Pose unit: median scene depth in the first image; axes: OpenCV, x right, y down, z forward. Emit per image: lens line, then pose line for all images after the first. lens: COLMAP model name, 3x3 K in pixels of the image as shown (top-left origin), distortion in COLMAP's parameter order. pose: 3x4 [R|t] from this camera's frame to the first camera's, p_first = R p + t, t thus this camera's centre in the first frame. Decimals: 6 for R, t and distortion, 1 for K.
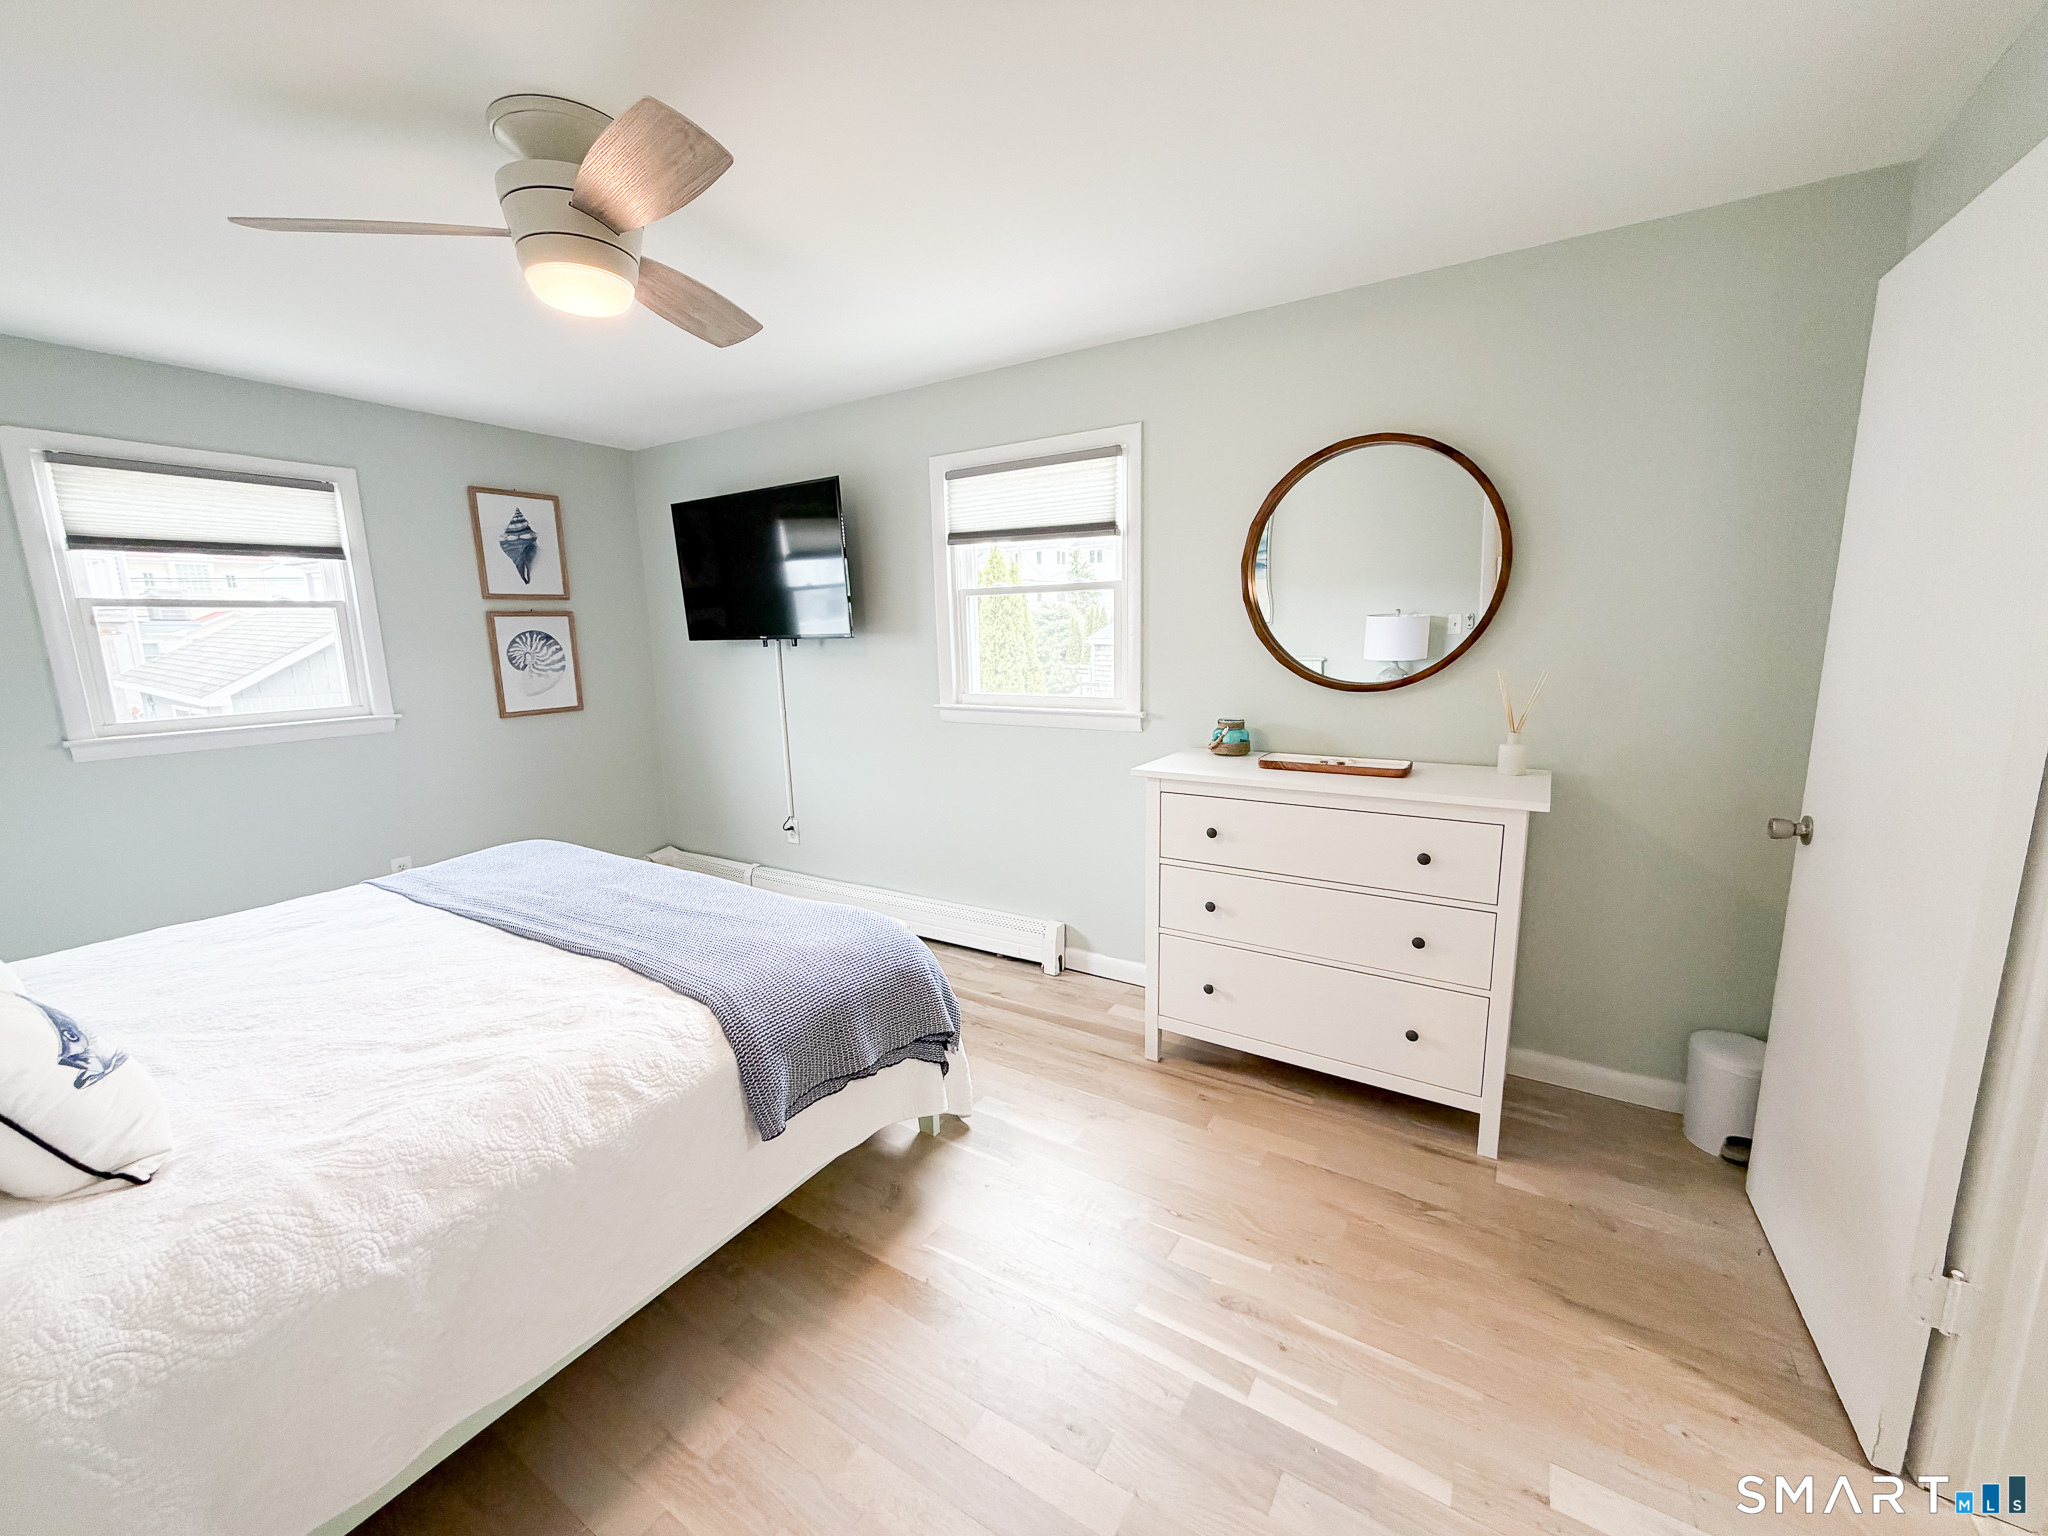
lens RADIAL K [[819.3, 0, 1027.1], [0, 819.3, 768.3], [0, 0, 1]] dist [-0.005672, -0.000346]
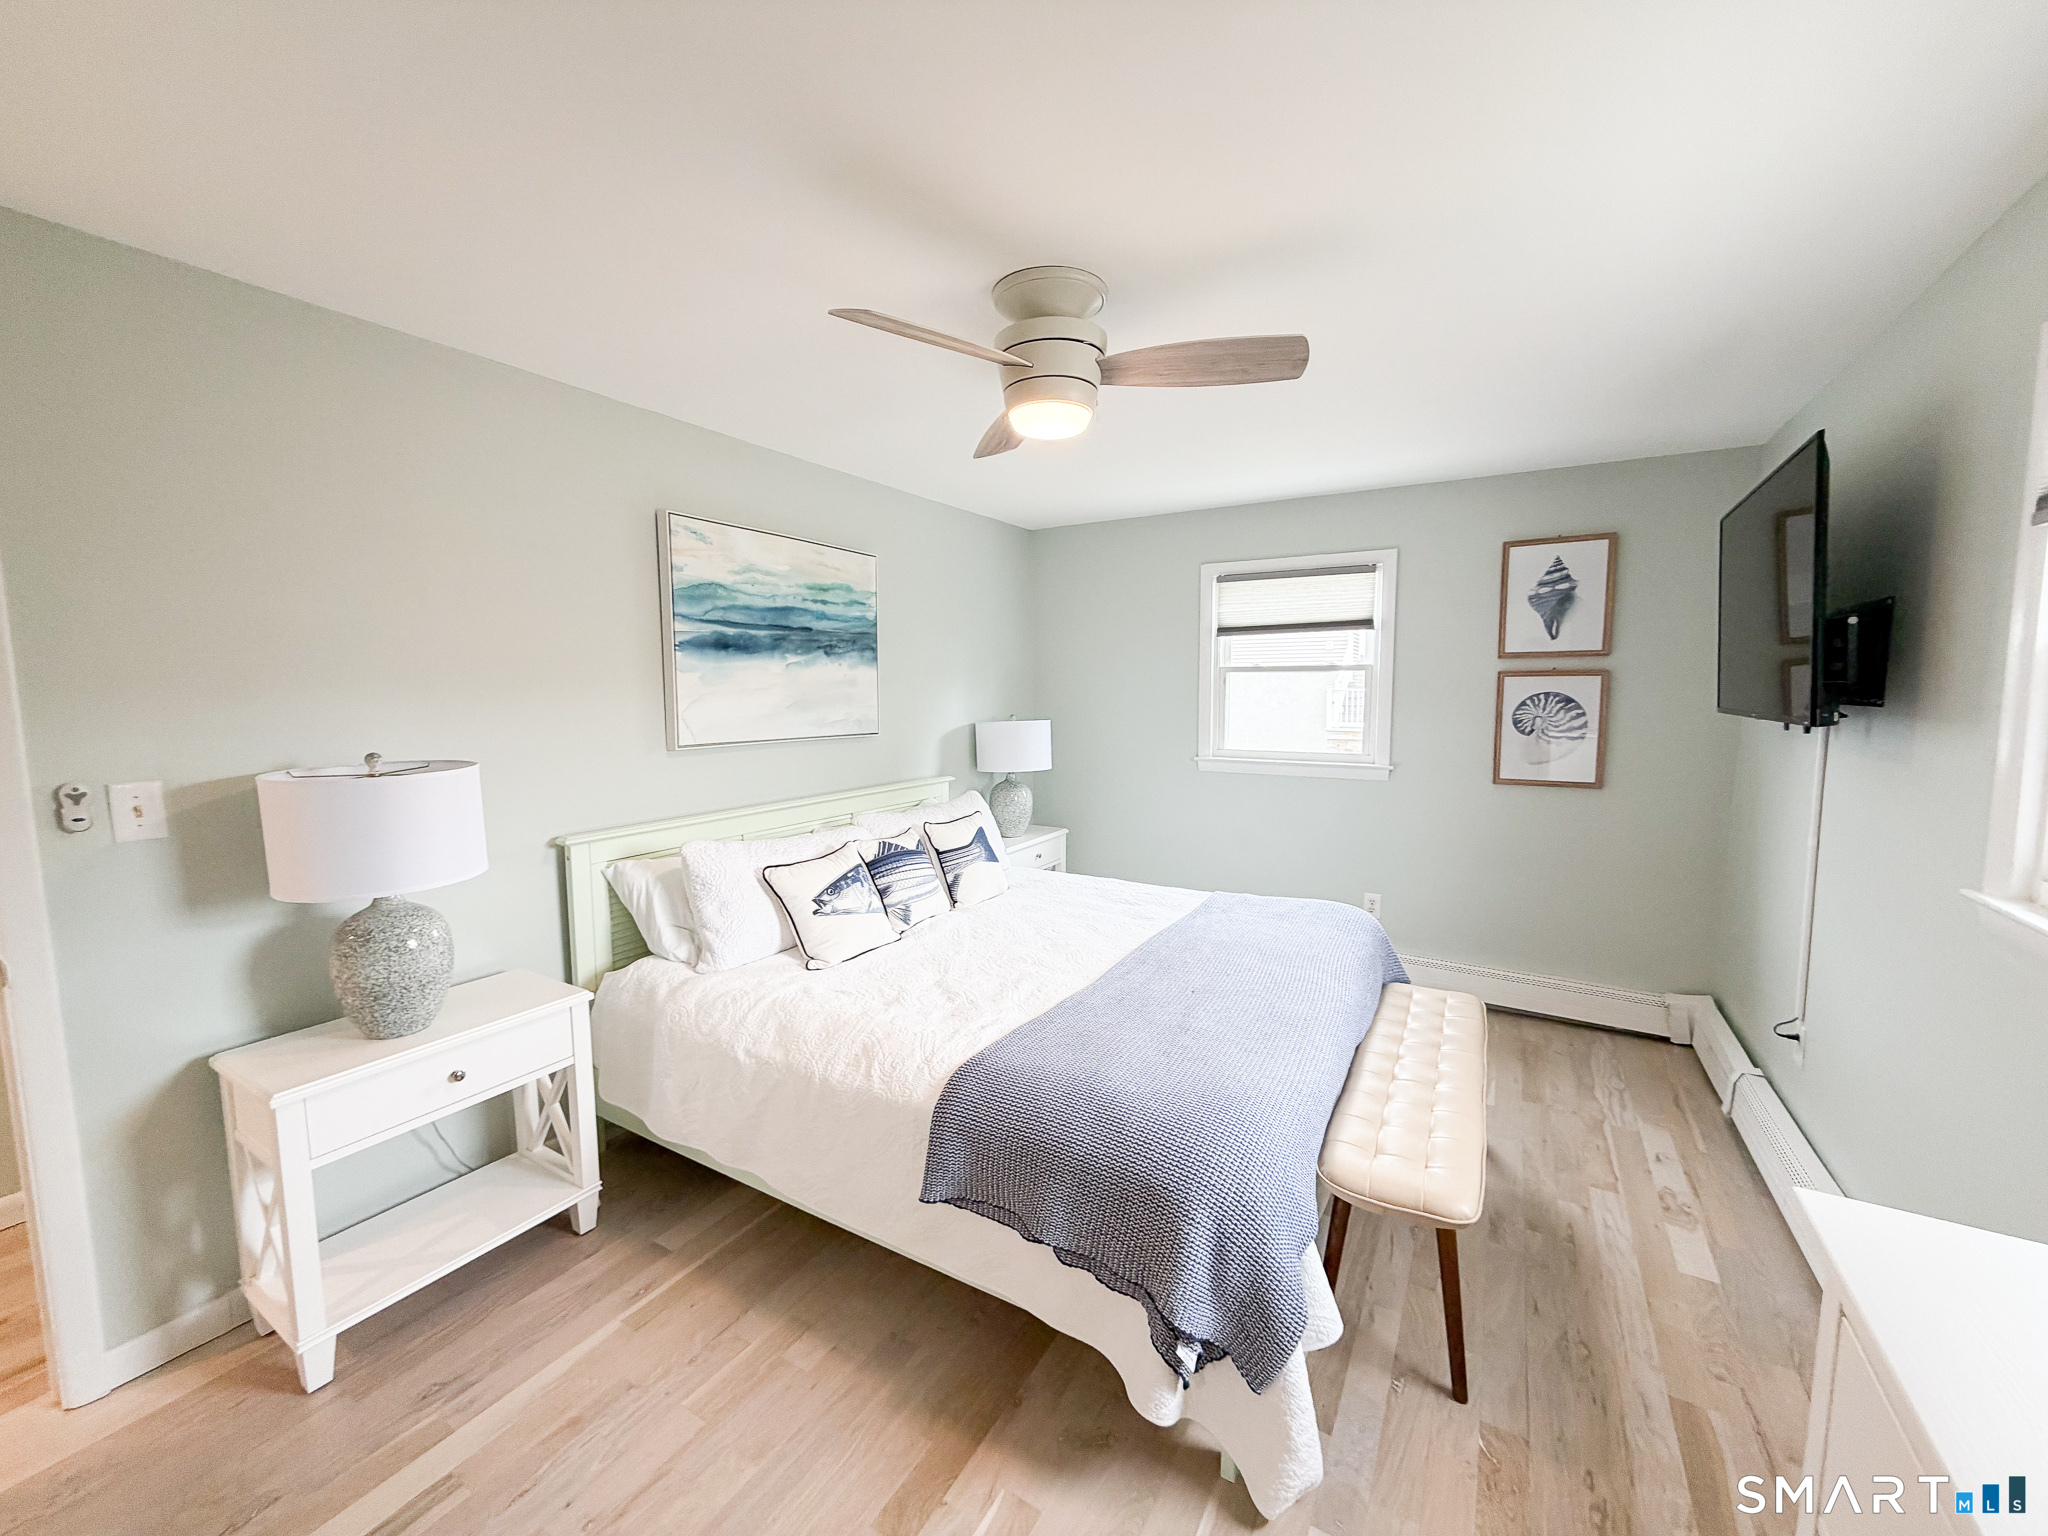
lens RADIAL K [[819.3, 0, 1024.7], [0, 819.3, 770.6], [0, 0, 1]] dist [-0.005672, -0.000346]
pose [[0.009158, 0.121646, -0.992531, 0.287381], [-0.164160, 0.979289, 0.118508, -0.100041], [0.986391, 0.161848, 0.028937, 0.442175]]
